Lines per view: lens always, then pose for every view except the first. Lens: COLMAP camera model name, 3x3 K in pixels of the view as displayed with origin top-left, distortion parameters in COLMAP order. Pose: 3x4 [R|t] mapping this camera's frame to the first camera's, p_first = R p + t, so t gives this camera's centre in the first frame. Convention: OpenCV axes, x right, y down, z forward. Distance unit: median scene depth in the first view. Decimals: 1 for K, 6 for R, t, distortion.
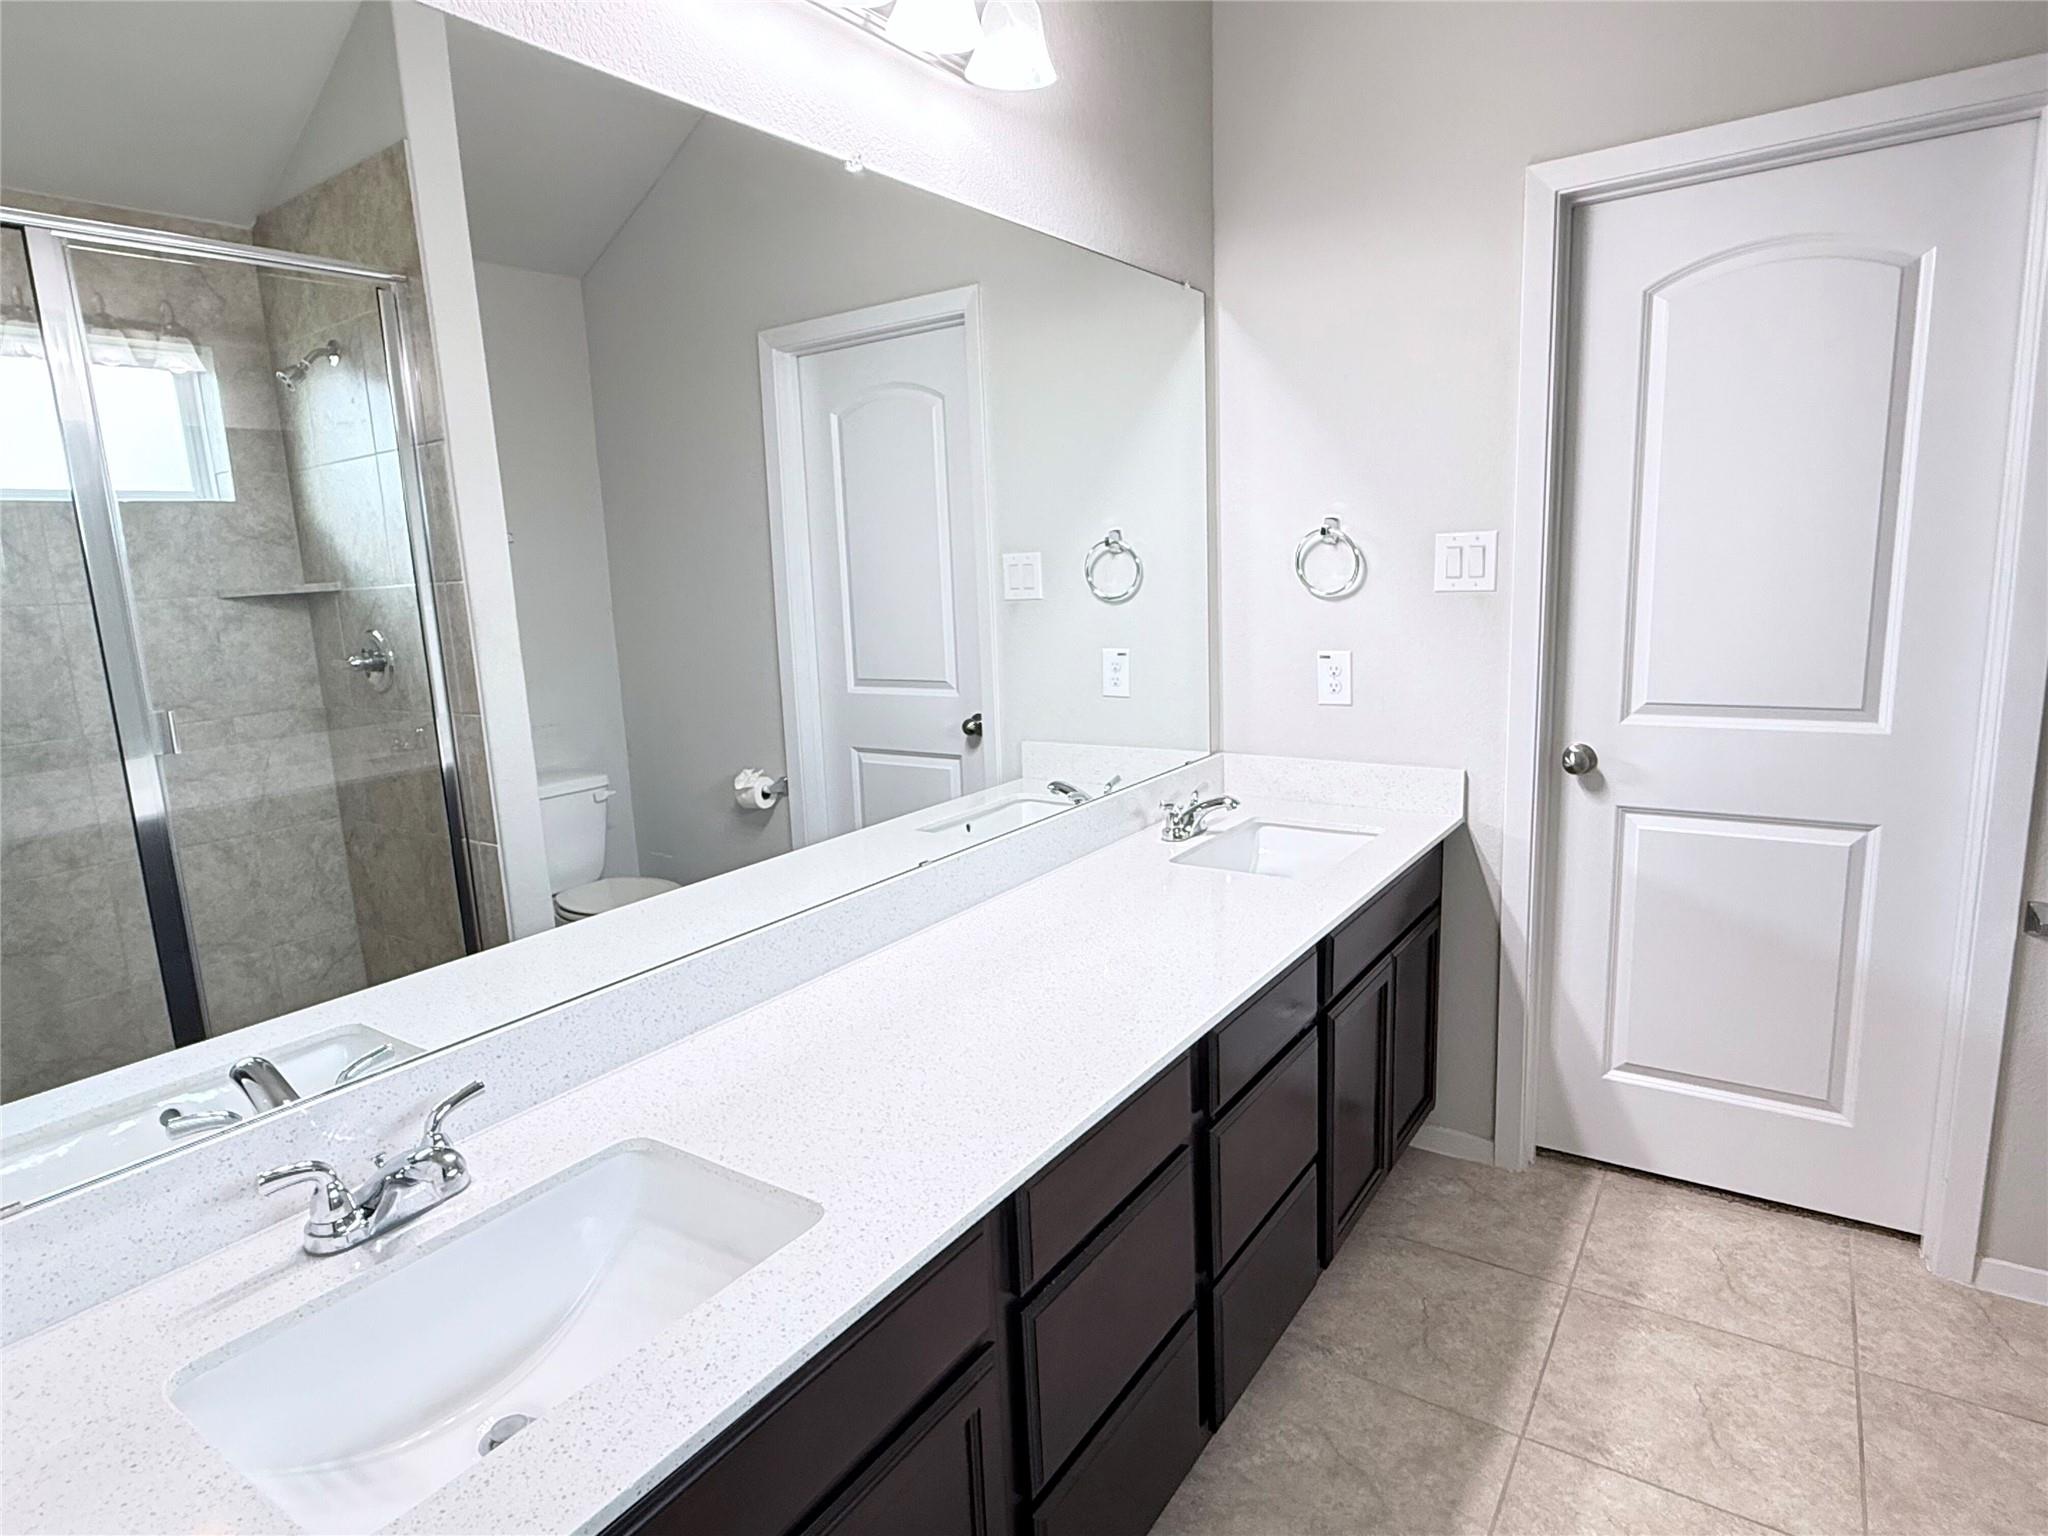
lens RADIAL K [[1144.6, 0, 1026.4], [0, 1144.6, 771.3], [0, 0, 1]] dist [0.000677, -0.000560]
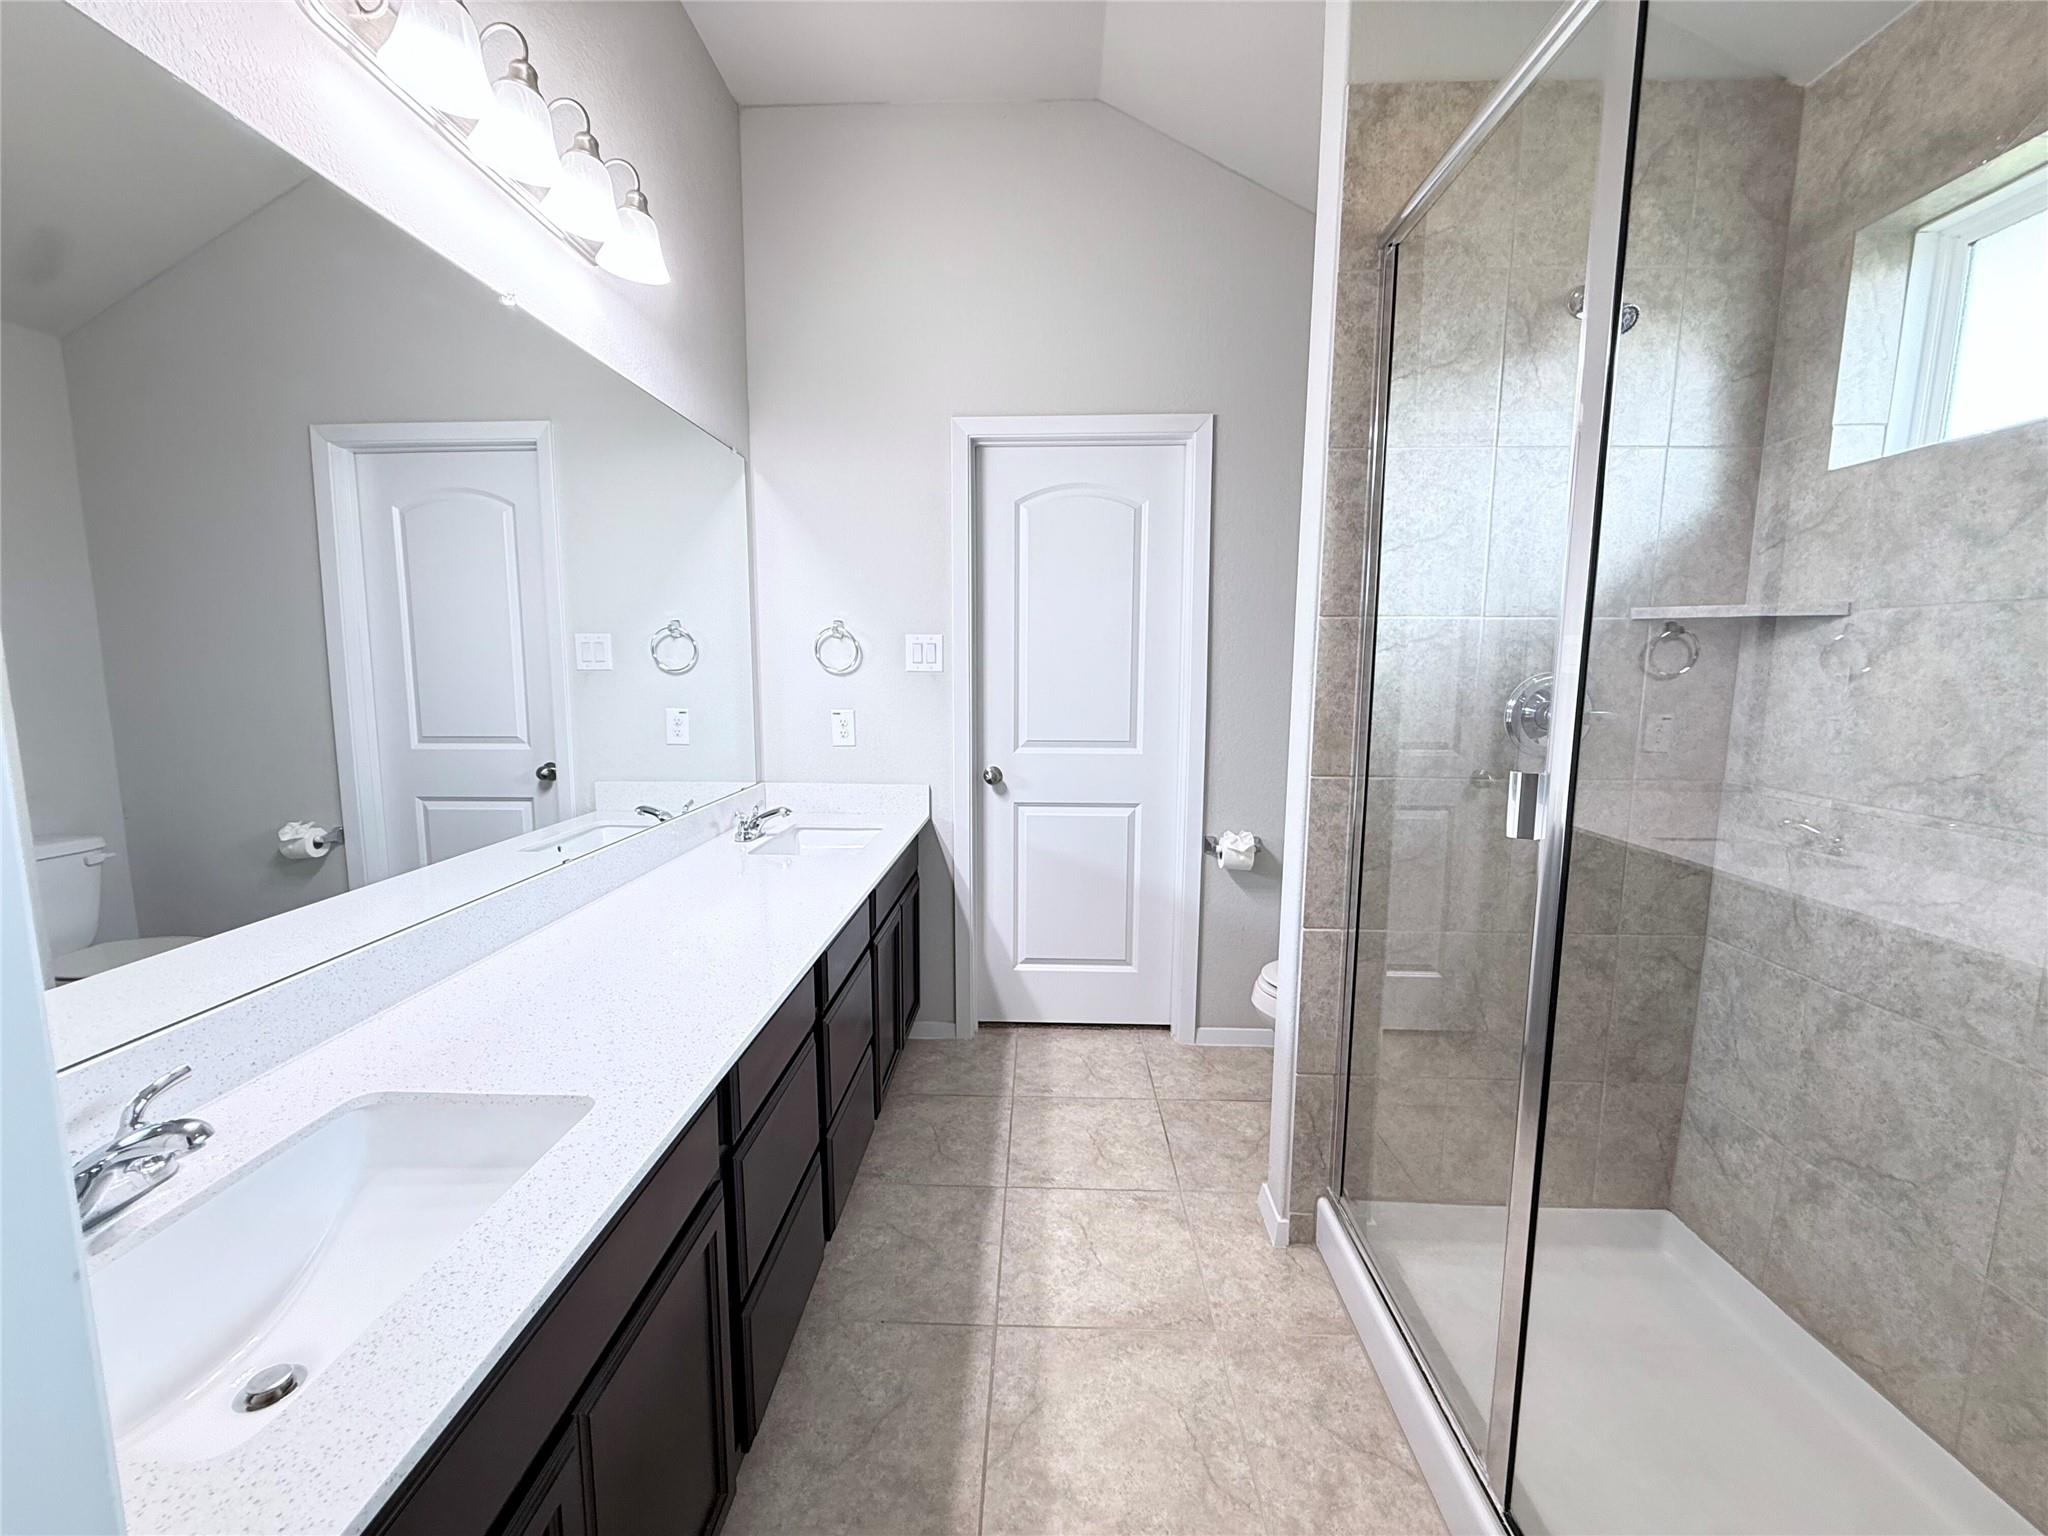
lens RADIAL K [[815.4, 0, 1019.5], [0, 815.4, 774.1], [0, 0, 1]] dist [-0.007308, 0.001586]
pose [[0.844308, -0.025694, 0.535242, -0.115422], [0.059862, 0.997120, -0.046560, 0.045354], [-0.532505, 0.071352, 0.843414, -0.010742]]
